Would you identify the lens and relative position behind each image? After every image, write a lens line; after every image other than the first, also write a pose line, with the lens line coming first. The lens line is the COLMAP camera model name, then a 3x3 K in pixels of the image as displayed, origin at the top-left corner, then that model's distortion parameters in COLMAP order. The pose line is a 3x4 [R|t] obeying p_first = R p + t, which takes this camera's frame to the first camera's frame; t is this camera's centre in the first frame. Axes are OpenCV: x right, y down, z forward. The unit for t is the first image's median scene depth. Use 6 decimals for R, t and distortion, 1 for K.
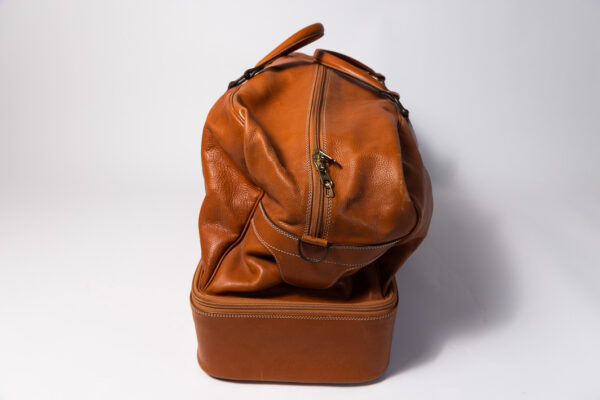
lens RADIAL K [[492.9, 0, 300.0], [0, 492.9, 200.0], [0, 0, 1]] dist [-0.002274, 0.000004]
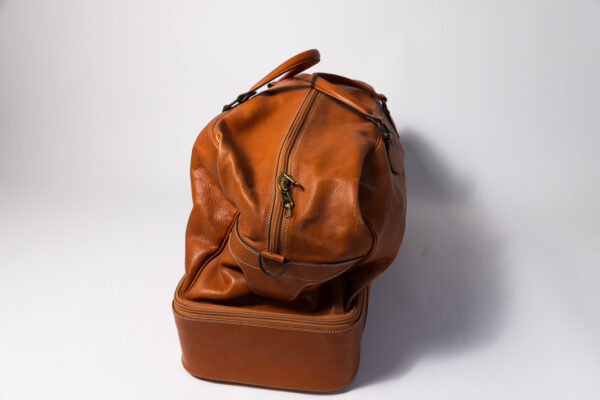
lens RADIAL K [[492.9, 0, 300.0], [0, 492.9, 200.0], [0, 0, 1]] dist [-0.002274, 0.000004]
pose [[0.991375, 0.032339, -0.127001, 0.199689], [-0.033950, 0.999368, -0.010539, -0.029550], [0.126580, 0.014760, 0.991847, -0.067740]]
